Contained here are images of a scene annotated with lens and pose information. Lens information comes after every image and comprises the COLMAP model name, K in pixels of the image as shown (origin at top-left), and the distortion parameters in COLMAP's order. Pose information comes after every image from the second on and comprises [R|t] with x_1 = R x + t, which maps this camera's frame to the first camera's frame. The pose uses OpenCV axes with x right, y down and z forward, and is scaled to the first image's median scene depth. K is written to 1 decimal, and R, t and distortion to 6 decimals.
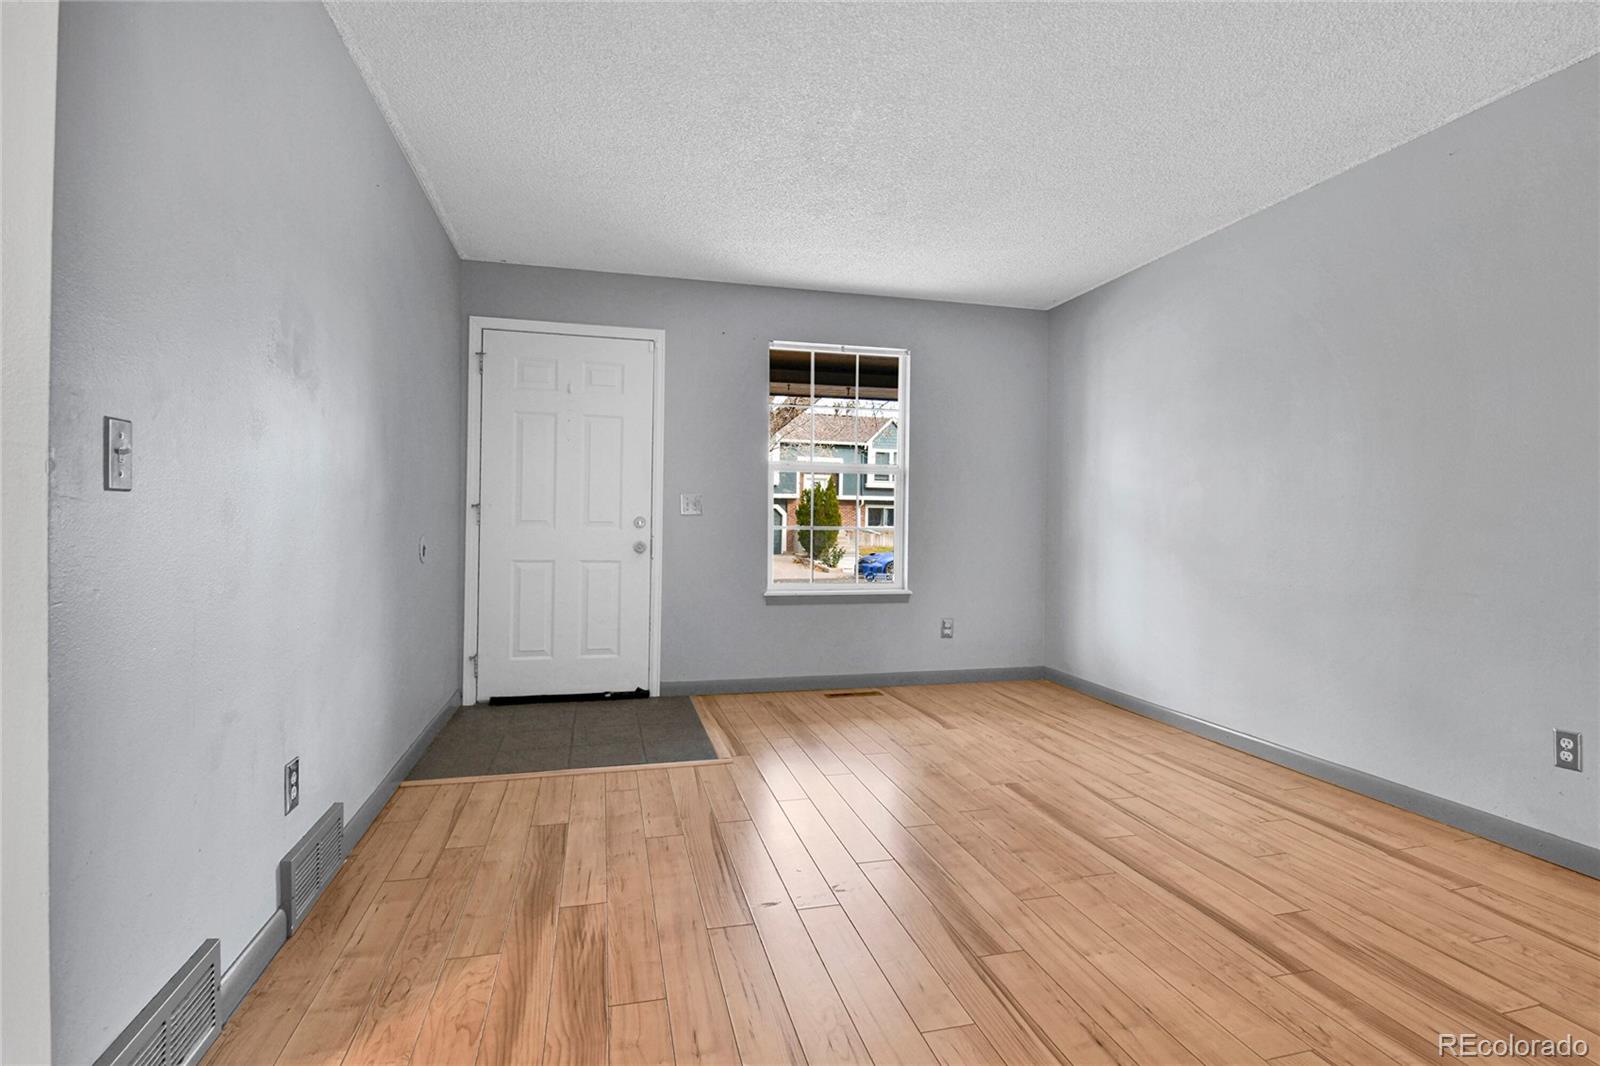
lens RADIAL K [[694.0, 0, 802.0], [0, 694.0, 521.5], [0, 0, 1]] dist [-0.001427, -0.009957]
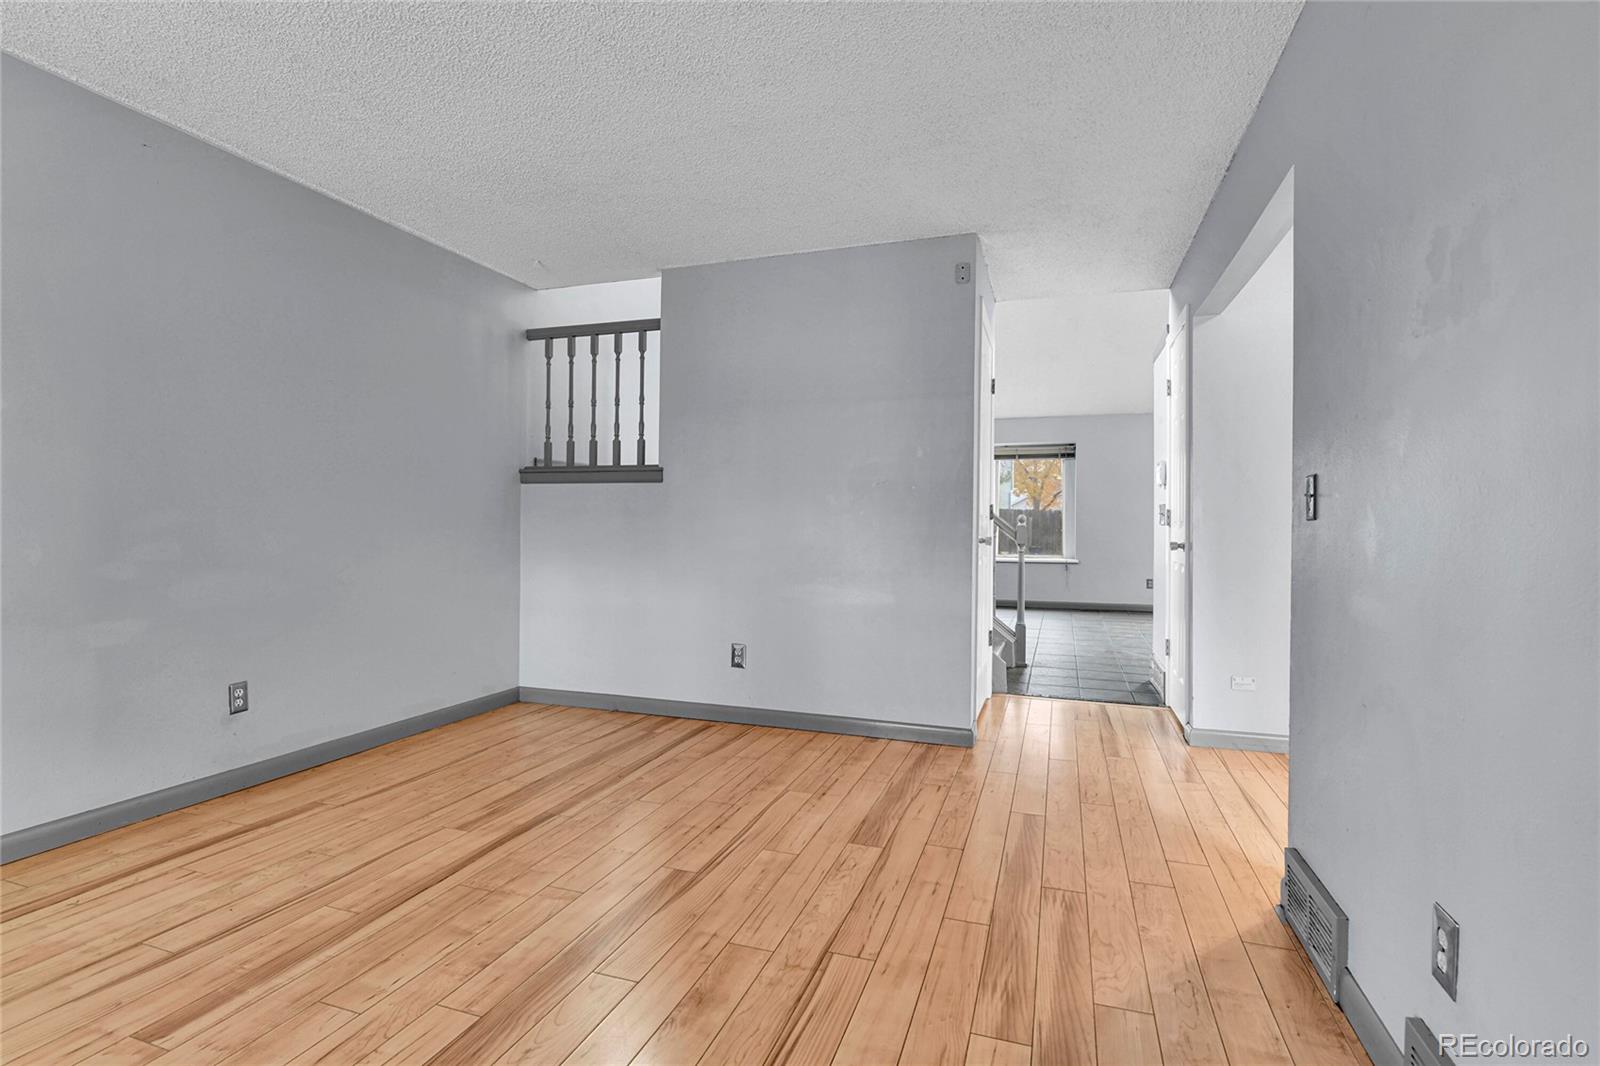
lens RADIAL K [[694.0, 0, 802.0], [0, 694.0, 521.5], [0, 0, 1]] dist [-0.001427, -0.009957]
pose [[-0.804224, -0.013384, 0.594176, -0.510918], [-0.017360, 0.999849, -0.000974, -0.008594], [-0.594073, -0.011098, -0.804335, 1.528671]]
